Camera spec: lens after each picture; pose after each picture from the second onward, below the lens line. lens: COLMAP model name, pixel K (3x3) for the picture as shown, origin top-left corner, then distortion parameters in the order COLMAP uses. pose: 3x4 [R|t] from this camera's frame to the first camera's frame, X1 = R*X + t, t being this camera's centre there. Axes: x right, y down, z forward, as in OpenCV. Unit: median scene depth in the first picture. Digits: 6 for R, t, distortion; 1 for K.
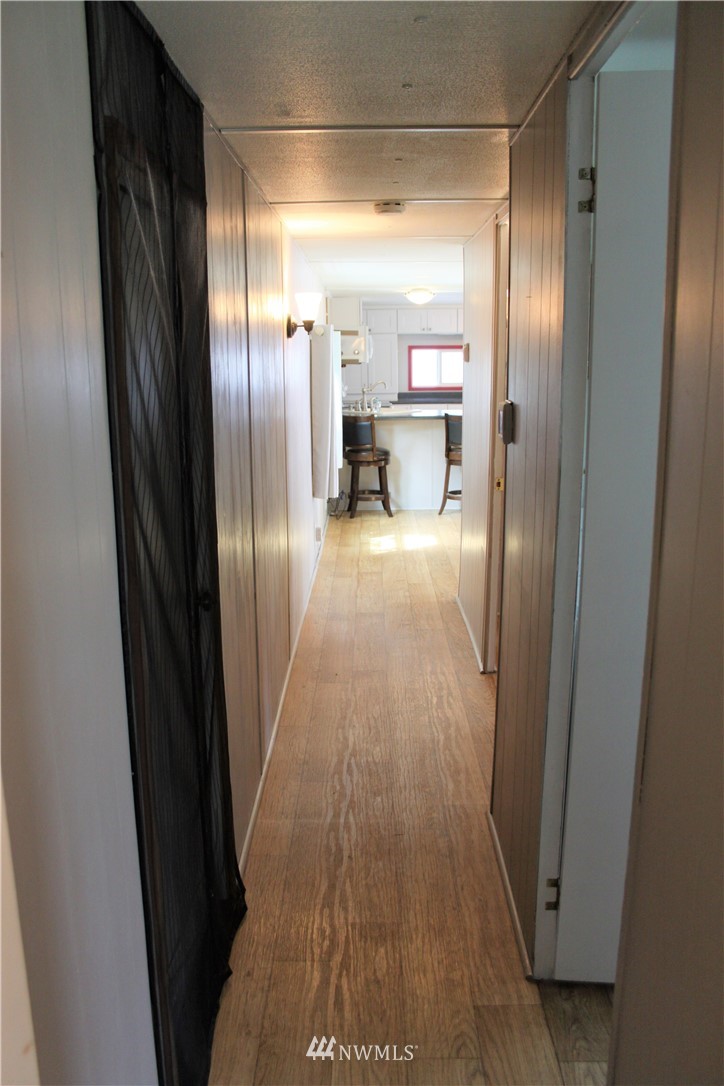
lens RADIAL K [[900.2, 0, 360.5], [0, 900.2, 542.1], [0, 0, 1]] dist [-0.090680, -0.006312]
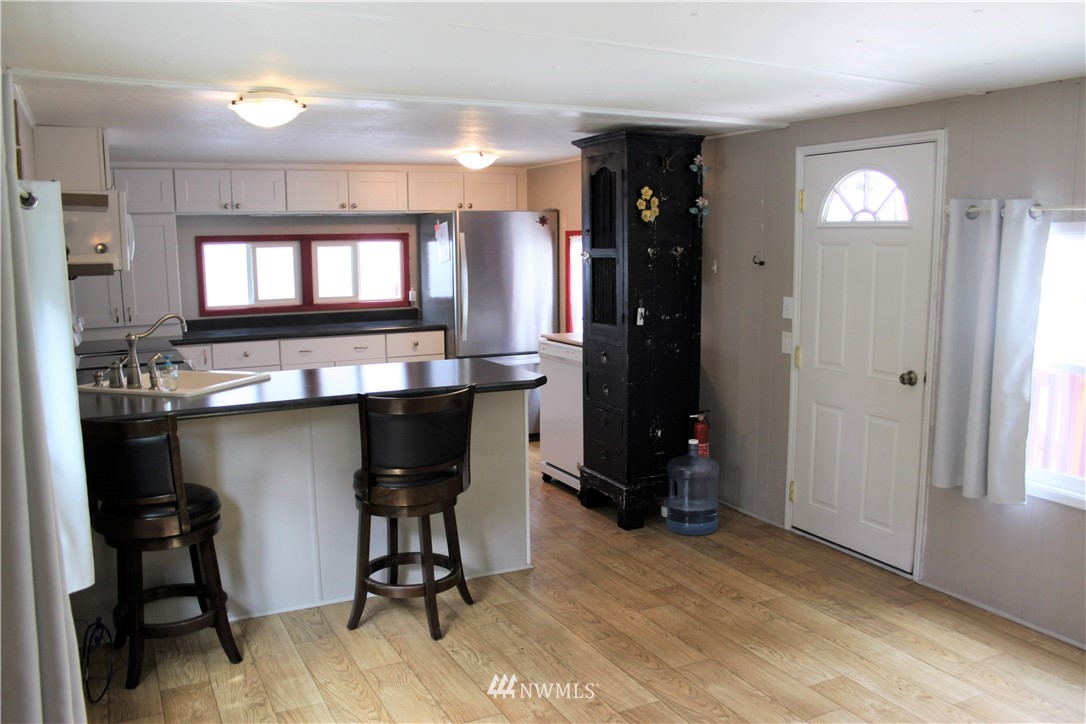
lens RADIAL K [[900.2, 0, 543.6], [0, 900.2, 366.1], [0, 0, 1]] dist [-0.090680, -0.006312]
pose [[0.888644, -0.066517, 0.453748, -0.012004], [0.102696, 0.993161, -0.055534, -0.108284], [-0.446951, 0.095948, 0.889398, 0.527475]]
